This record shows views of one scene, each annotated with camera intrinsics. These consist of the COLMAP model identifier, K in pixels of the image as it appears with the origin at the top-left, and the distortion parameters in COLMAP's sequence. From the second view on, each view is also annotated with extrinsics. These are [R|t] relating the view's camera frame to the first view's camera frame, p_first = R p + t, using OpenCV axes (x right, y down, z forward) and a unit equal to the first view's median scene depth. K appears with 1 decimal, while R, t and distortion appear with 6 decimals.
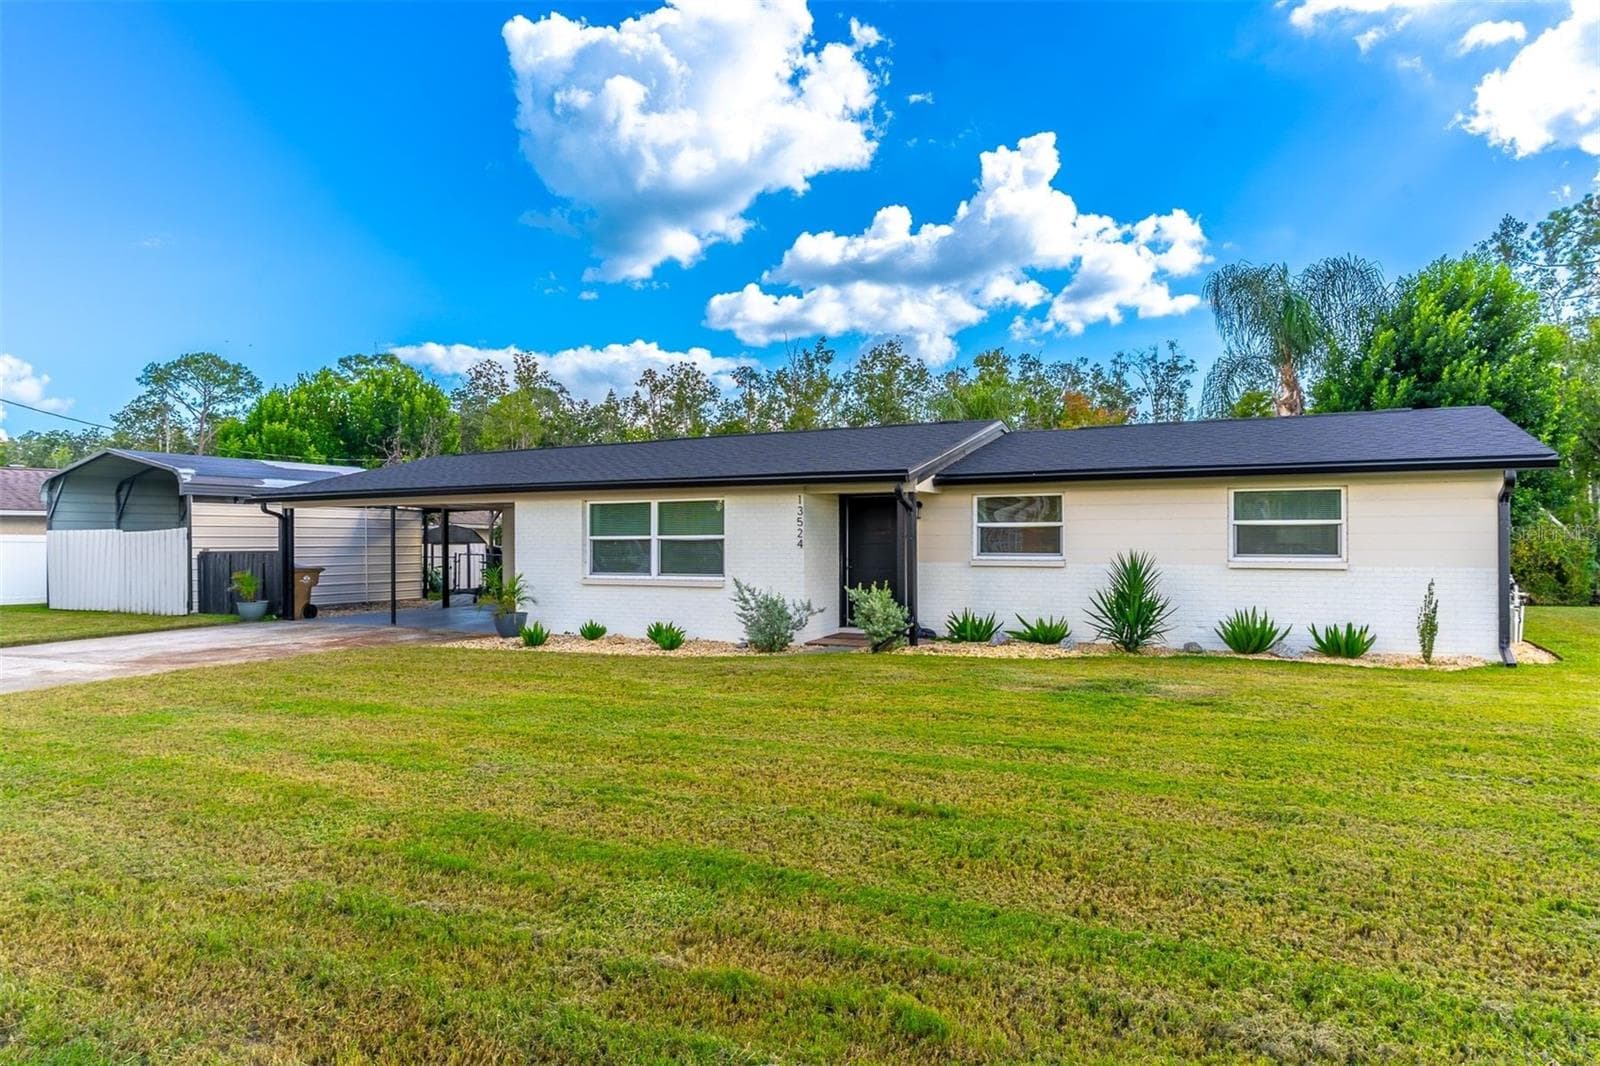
lens RADIAL K [[1016.4, 0, 804.5], [0, 1016.4, 546.4], [0, 0, 1]] dist [-0.006250, 0.013626]
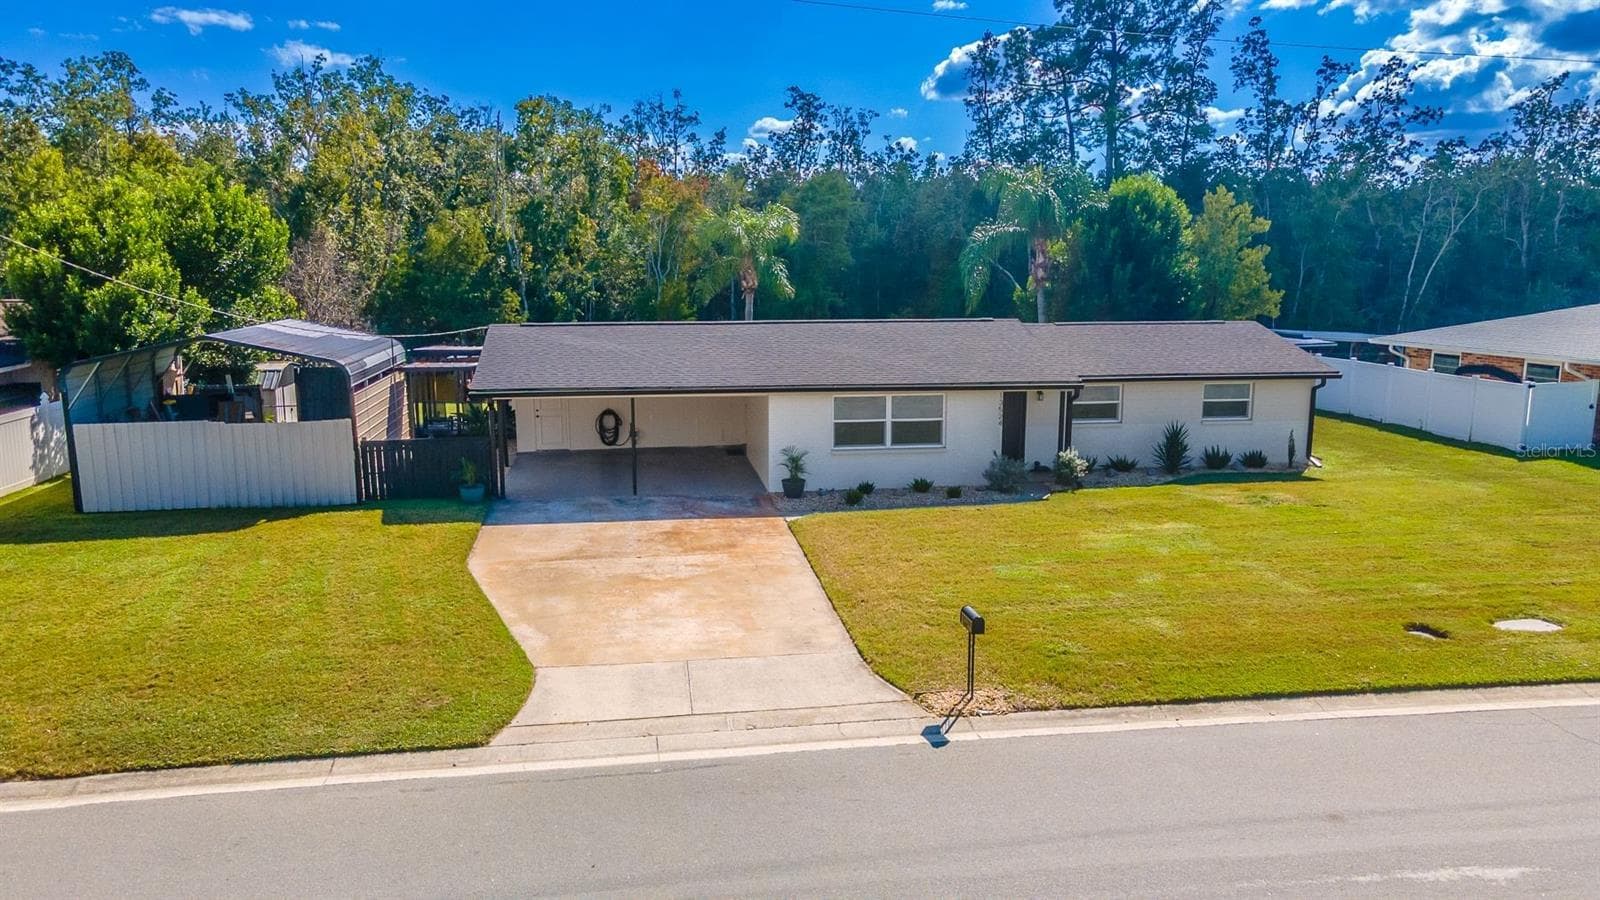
lens RADIAL K [[1247.7, 0, 797.0], [0, 1247.7, 480.2], [0, 0, 1]] dist [0.044719, 0.032155]
pose [[0.804253, -0.109142, 0.584178, -0.843119], [-0.002171, 0.982445, 0.186539, -0.166126], [-0.594283, -0.151292, 0.789898, -0.236339]]
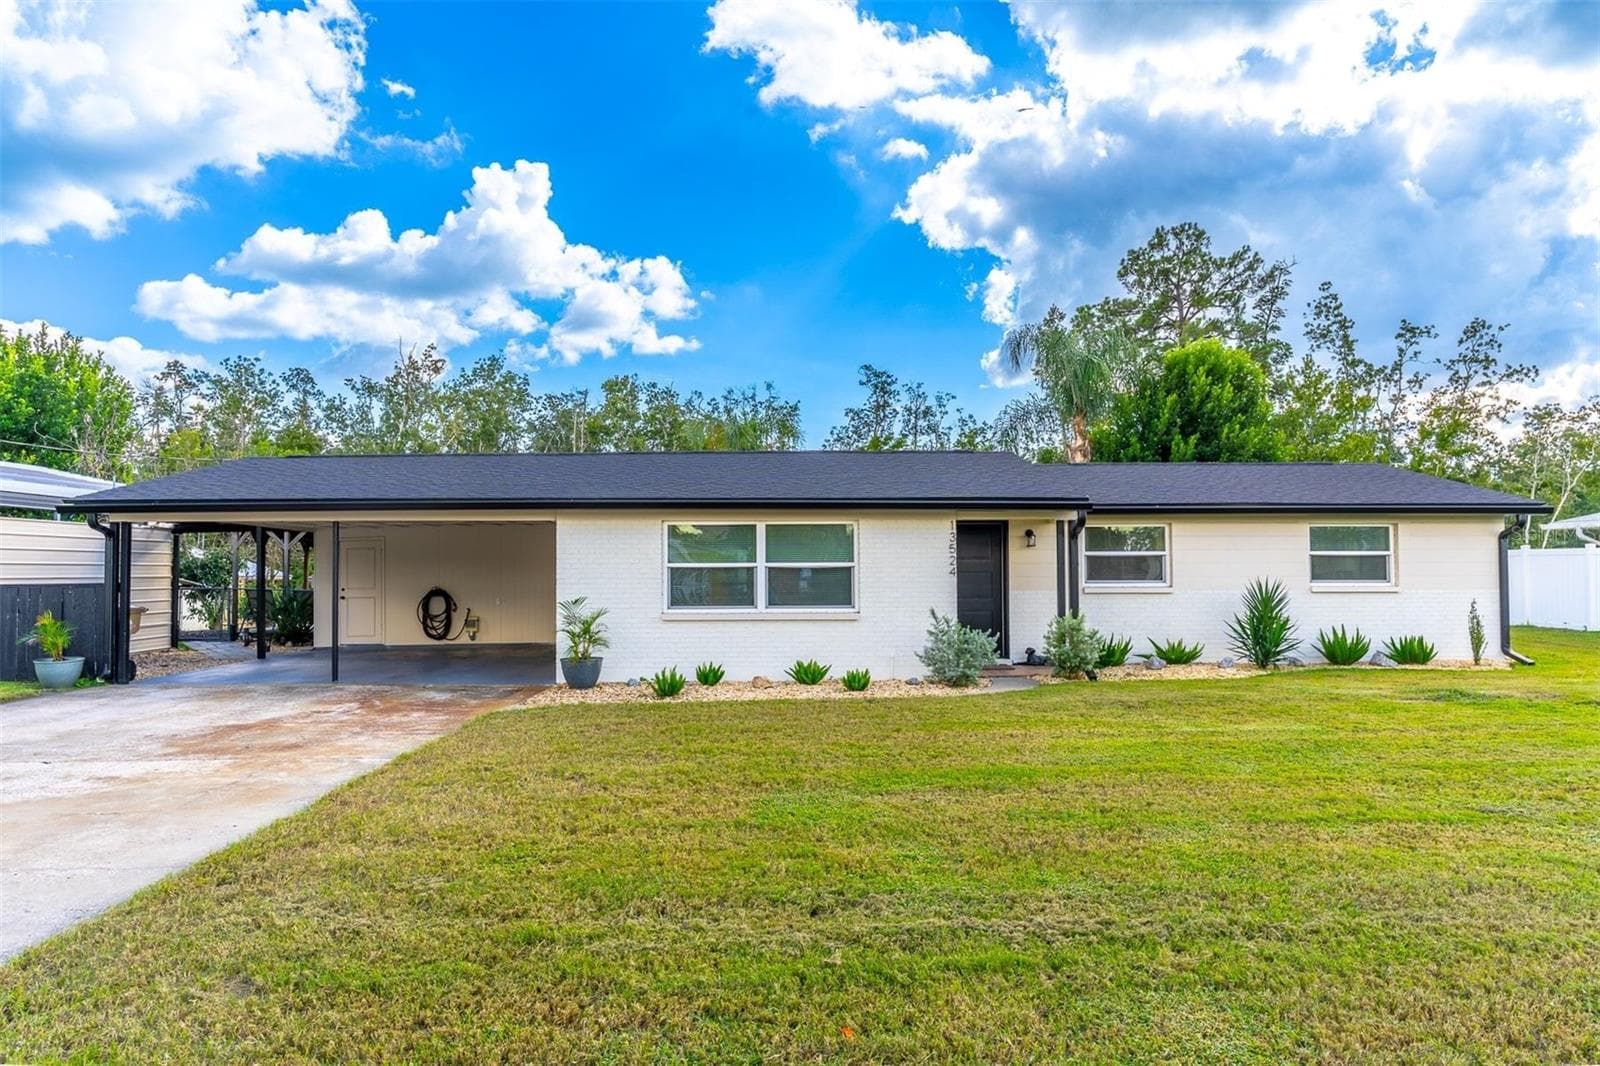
lens RADIAL K [[1016.4, 0, 798.1], [0, 1016.4, 573.8], [0, 0, 1]] dist [-0.006250, 0.013626]
pose [[0.880119, -0.002566, 0.474746, -0.342995], [0.003186, 0.999995, -0.000501, -0.000366], [-0.474742, 0.001953, 0.880123, 0.129276]]
